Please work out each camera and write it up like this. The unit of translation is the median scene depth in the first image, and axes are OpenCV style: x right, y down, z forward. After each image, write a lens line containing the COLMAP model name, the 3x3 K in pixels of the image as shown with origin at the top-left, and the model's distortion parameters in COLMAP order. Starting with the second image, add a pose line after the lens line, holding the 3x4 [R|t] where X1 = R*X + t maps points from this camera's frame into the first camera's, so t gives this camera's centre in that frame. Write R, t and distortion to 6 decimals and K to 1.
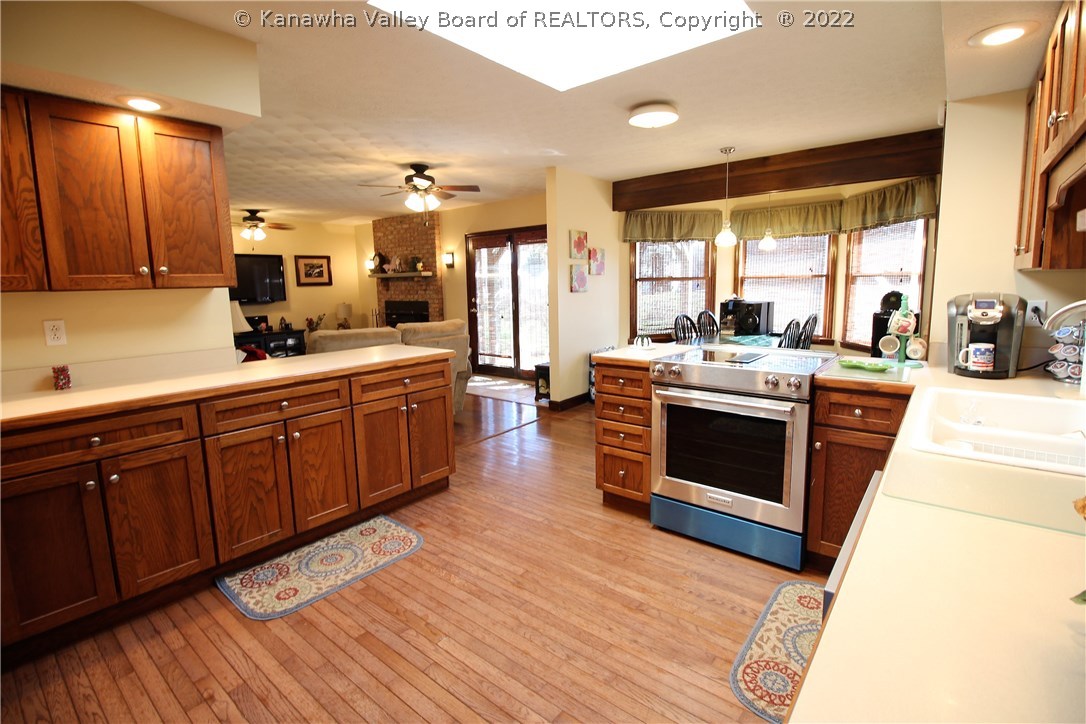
lens RADIAL K [[494.0, 0, 545.2], [0, 494.0, 348.1], [0, 0, 1]] dist [-0.000263, -0.000121]
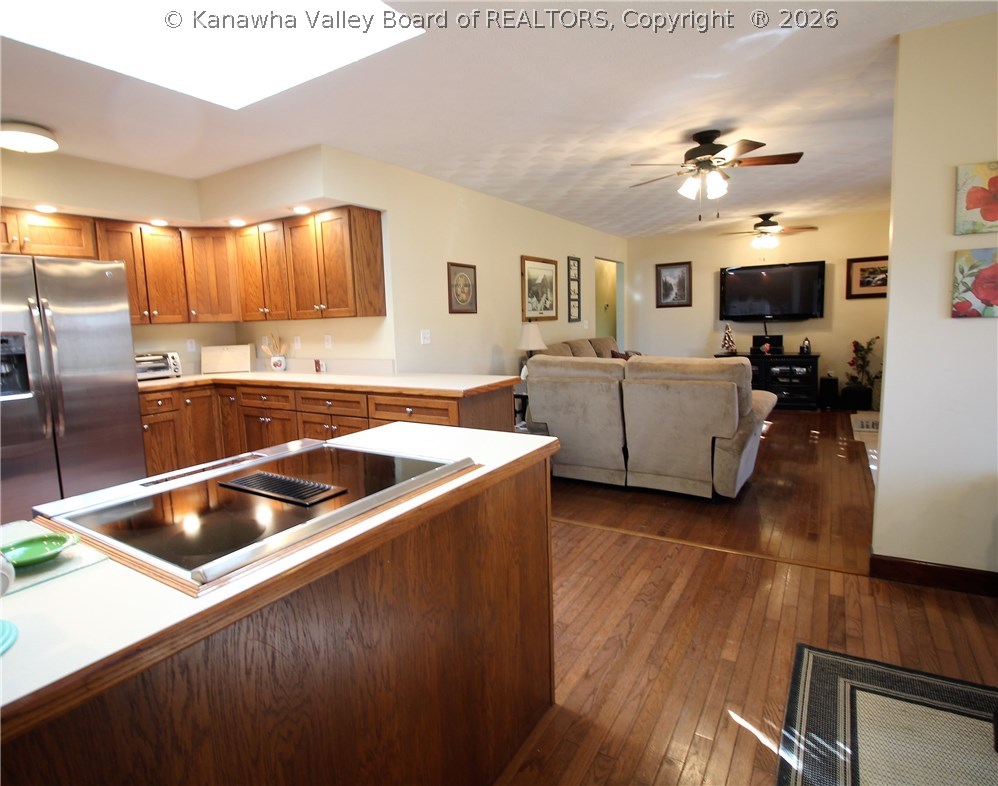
lens RADIAL K [[543.1, 0, 499.0], [0, 543.1, 393.0], [0, 0, 1]] dist [0.000330, 0.000017]
pose [[0.134543, 0.155304, -0.978662, 0.322499], [-0.095455, 0.985080, 0.143200, -0.056177], [0.986299, 0.074151, 0.147361, 0.390405]]
